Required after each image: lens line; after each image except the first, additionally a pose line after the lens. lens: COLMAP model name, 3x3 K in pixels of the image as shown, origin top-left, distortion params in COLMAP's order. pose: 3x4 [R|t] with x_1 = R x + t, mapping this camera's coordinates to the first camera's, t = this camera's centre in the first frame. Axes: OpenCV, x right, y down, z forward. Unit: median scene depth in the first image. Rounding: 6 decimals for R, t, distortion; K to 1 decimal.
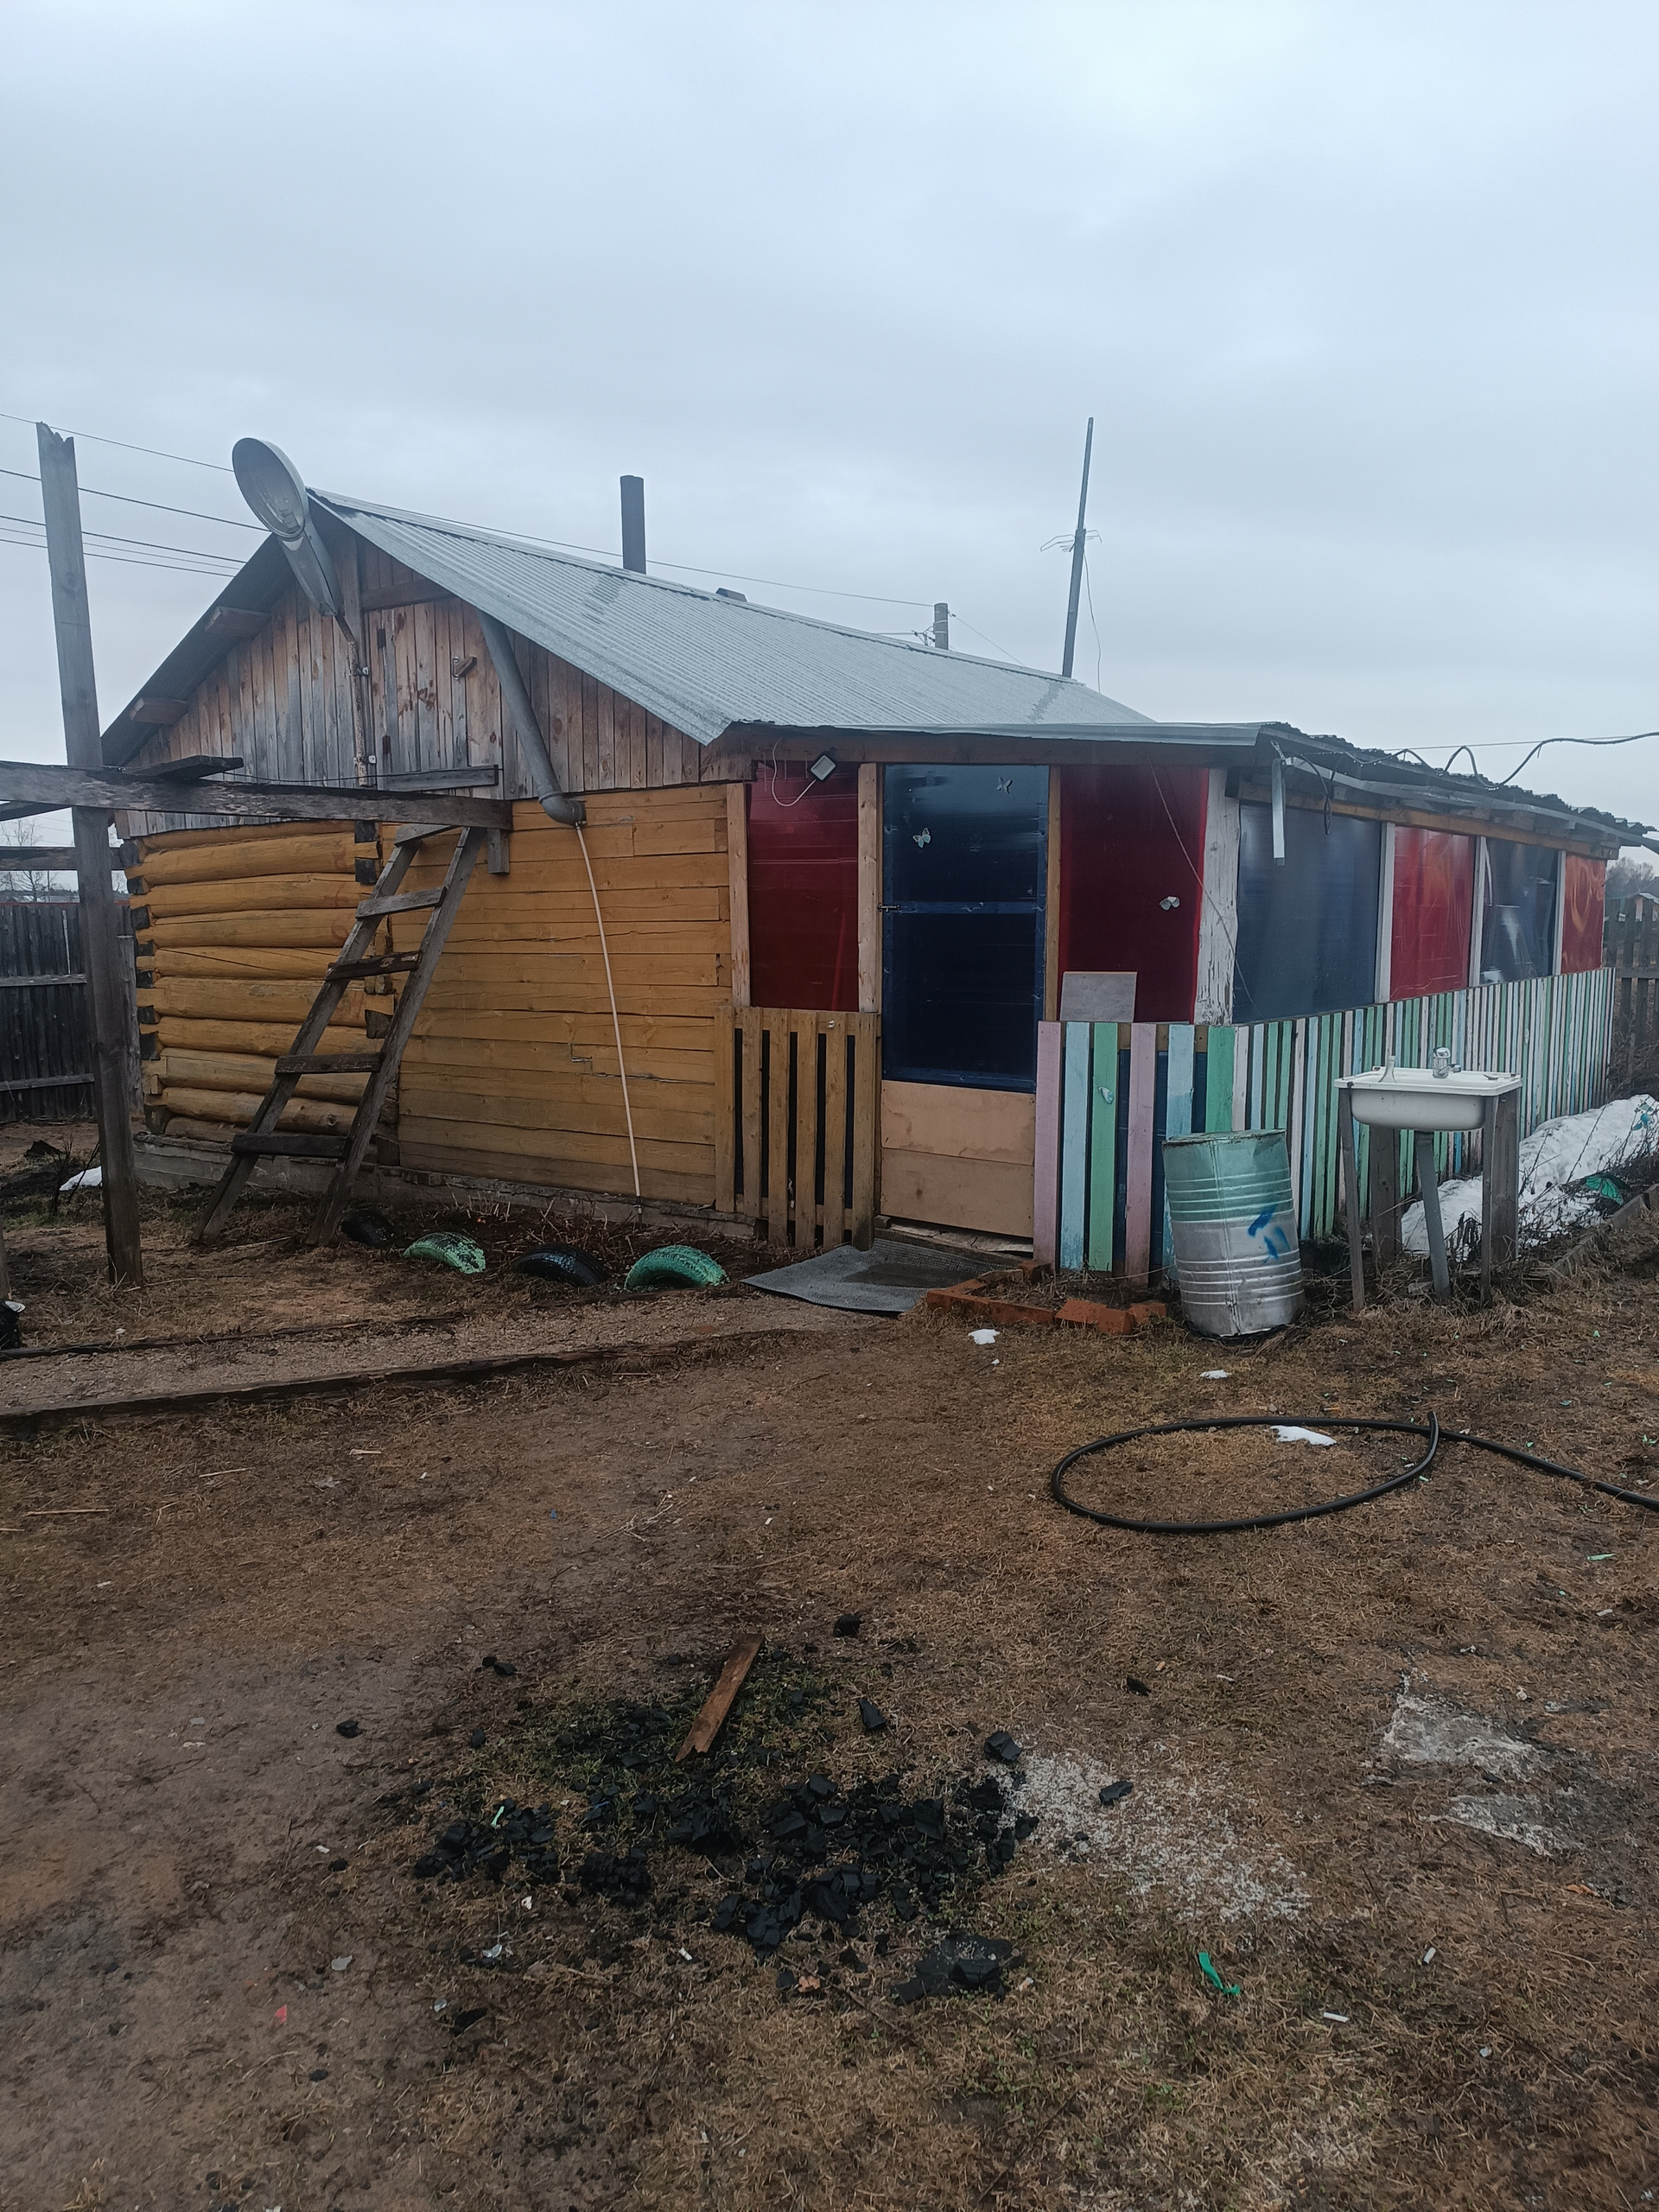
lens RADIAL K [[1569.7, 0, 840.8], [0, 1569.7, 1100.2], [0, 0, 1]] dist [0.035818, -0.030237]
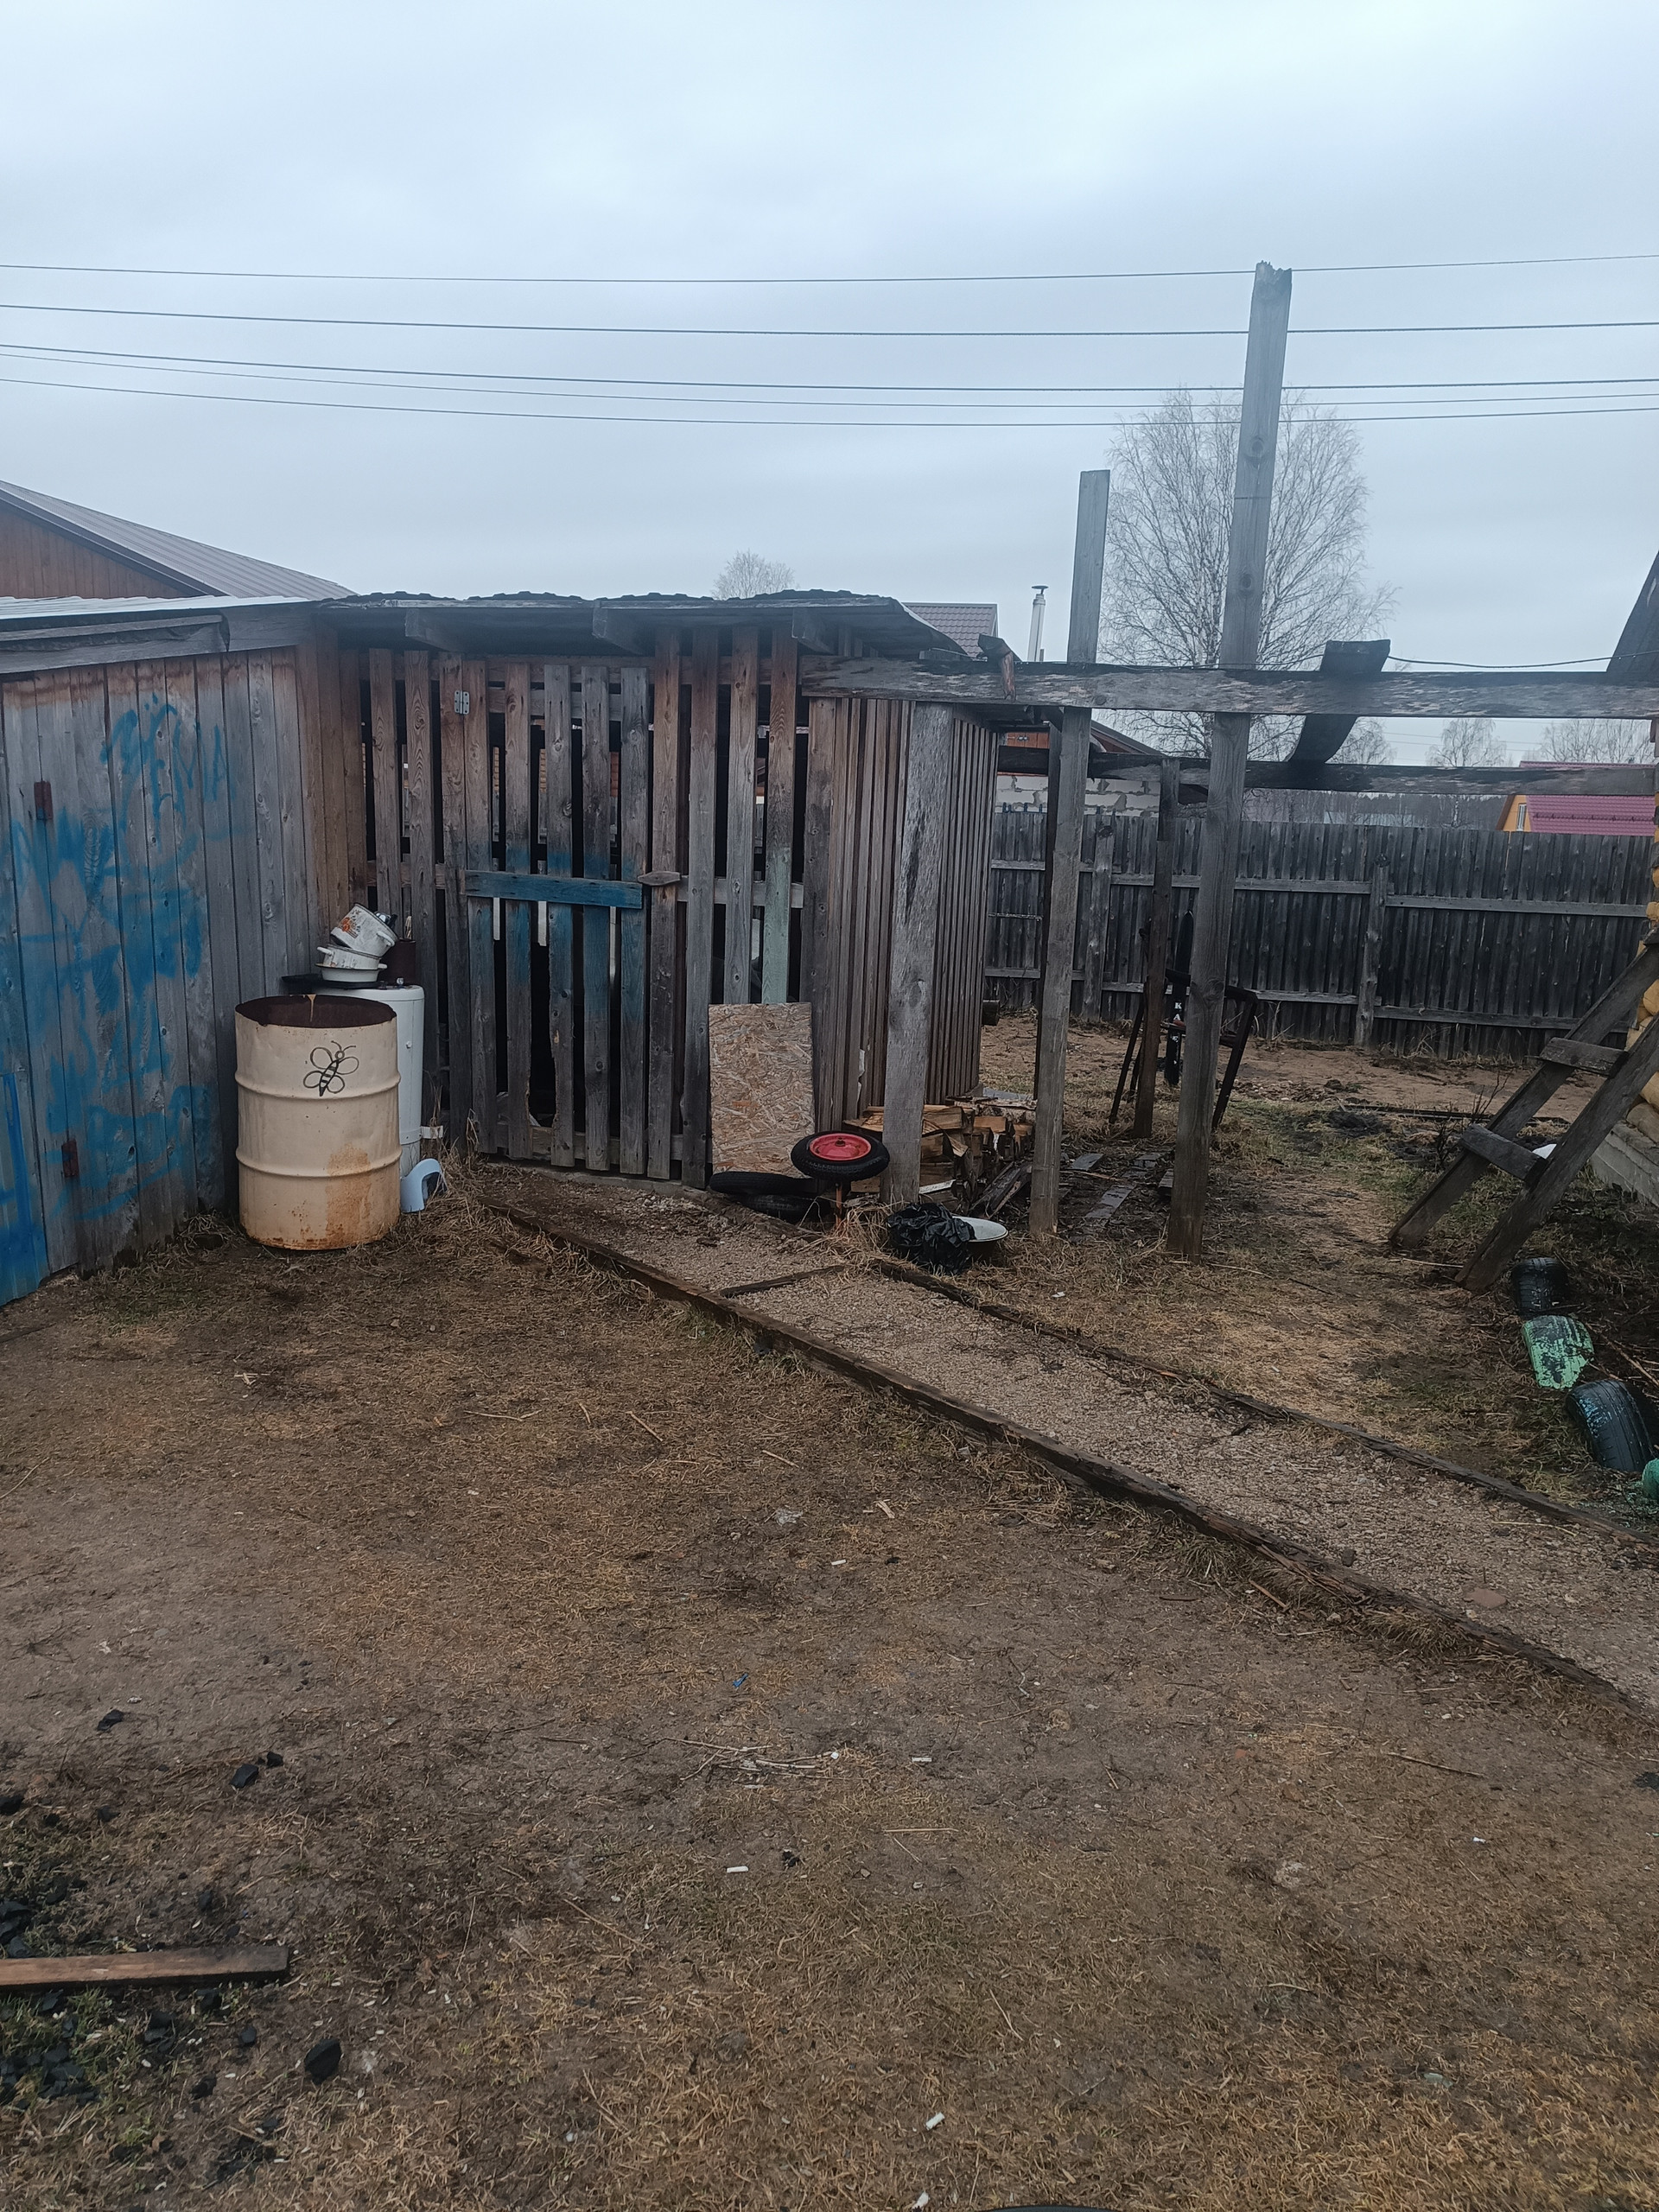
lens RADIAL K [[1569.7, 0, 826.8], [0, 1569.7, 1107.3], [0, 0, 1]] dist [0.035818, -0.030237]
pose [[0.345742, 0.188713, -0.919157, 0.280223], [-0.152318, 0.977863, 0.143472, -0.062433], [0.925884, 0.090400, 0.366833, 0.487136]]
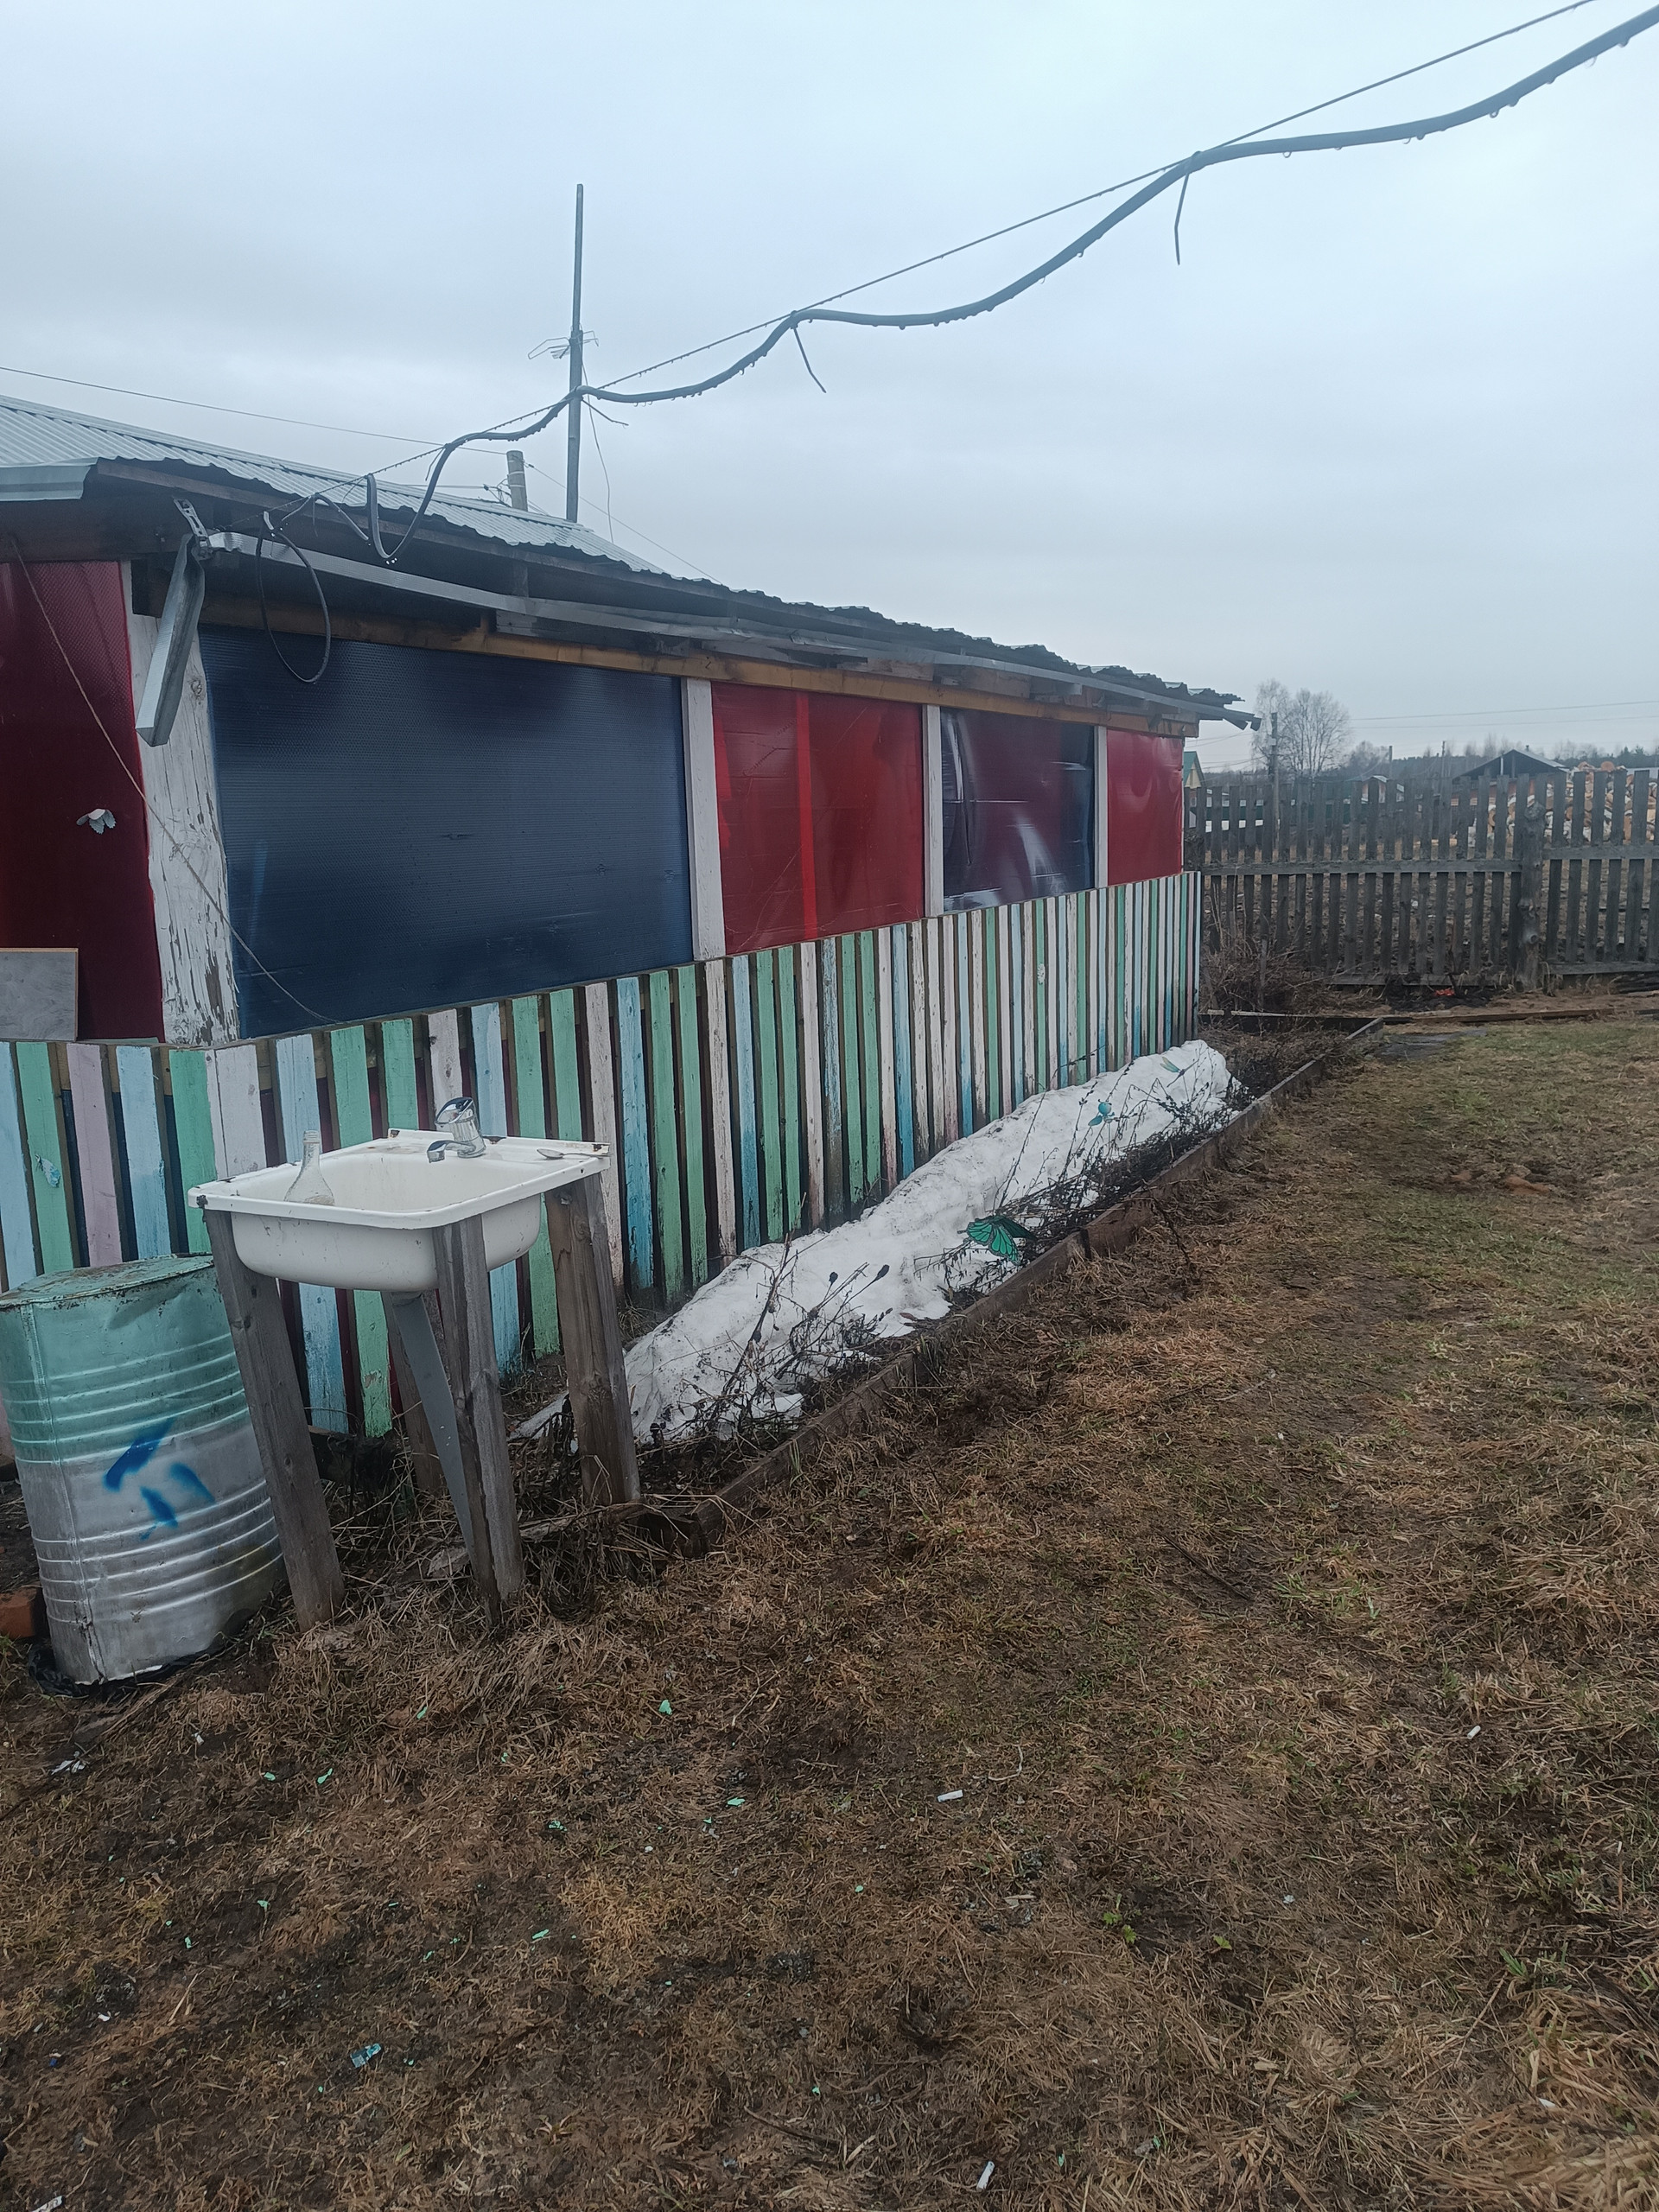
lens RADIAL K [[1569.7, 0, 829.5], [0, 1569.7, 1102.0], [0, 0, 1]] dist [0.035818, -0.030237]
pose [[0.990625, -0.052748, 0.126014, 0.358568], [0.044775, 0.996862, 0.065286, -0.049908], [-0.129062, -0.059032, 0.989878, 0.397101]]
